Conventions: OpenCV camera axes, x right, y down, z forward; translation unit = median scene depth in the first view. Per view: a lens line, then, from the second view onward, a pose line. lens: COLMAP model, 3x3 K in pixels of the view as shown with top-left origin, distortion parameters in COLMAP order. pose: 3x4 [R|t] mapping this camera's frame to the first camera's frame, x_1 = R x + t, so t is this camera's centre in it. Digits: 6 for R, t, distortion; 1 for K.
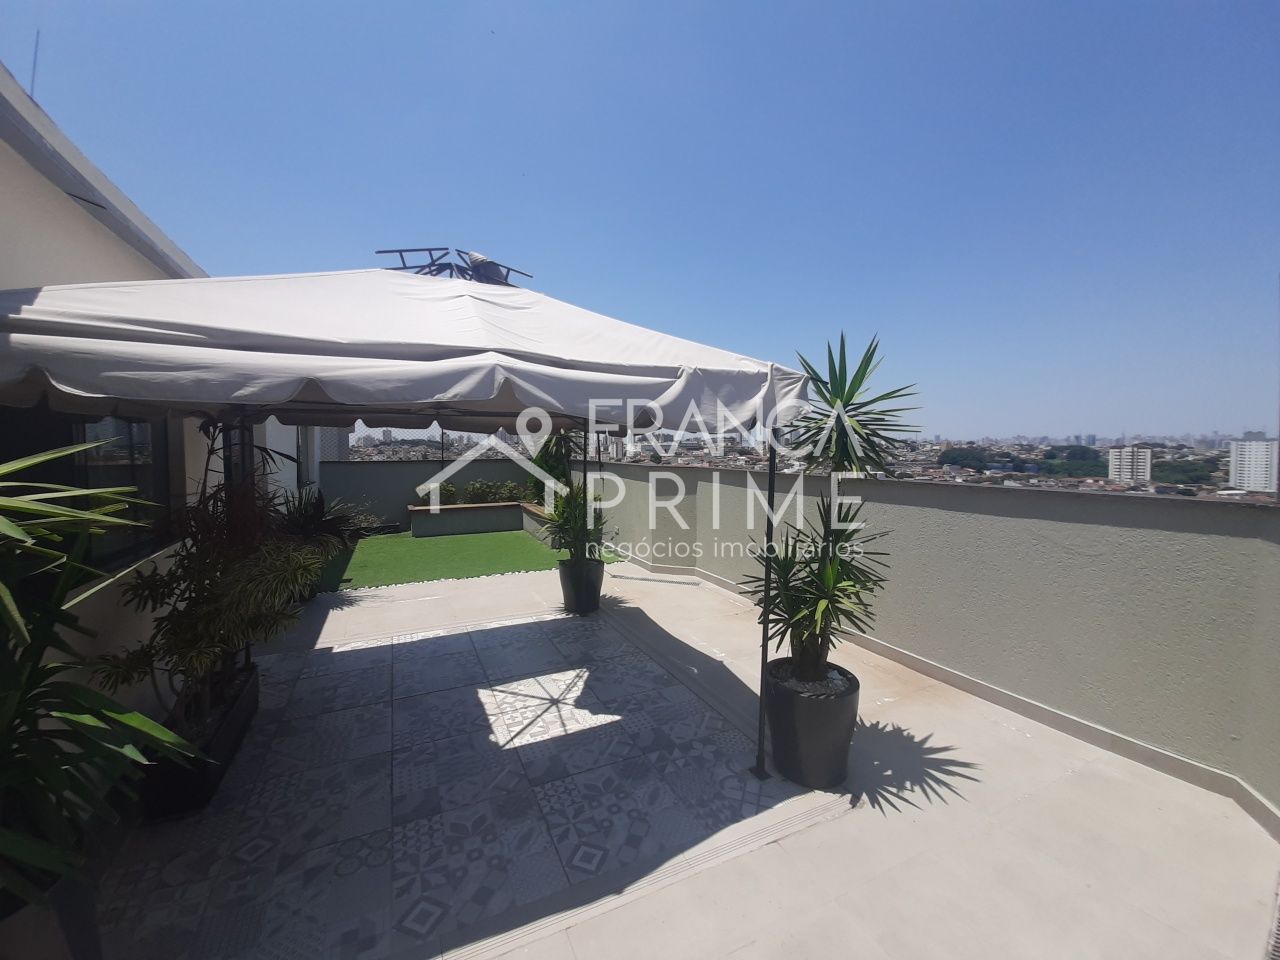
lens RADIAL K [[508.6, 0, 638.3], [0, 508.6, 466.9], [0, 0, 1]] dist [-0.001677, -0.003000]
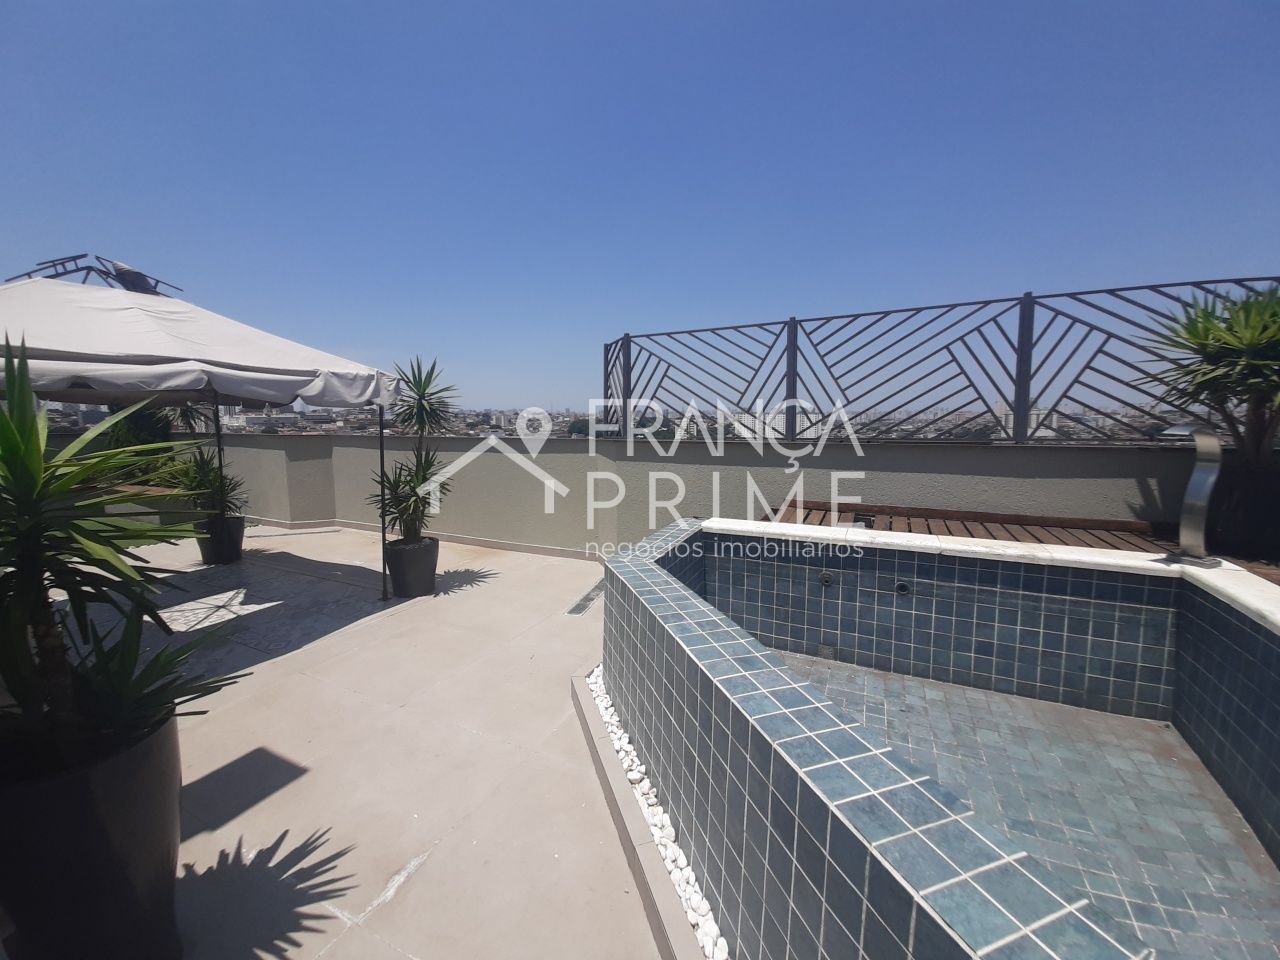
lens RADIAL K [[508.6, 0, 641.0], [0, 508.6, 468.3], [0, 0, 1]] dist [-0.001677, -0.003000]
pose [[0.786306, -0.061886, 0.614730, -0.109563], [0.026852, 0.997454, 0.066068, 0.043039], [-0.617253, -0.035443, 0.785966, -0.852361]]
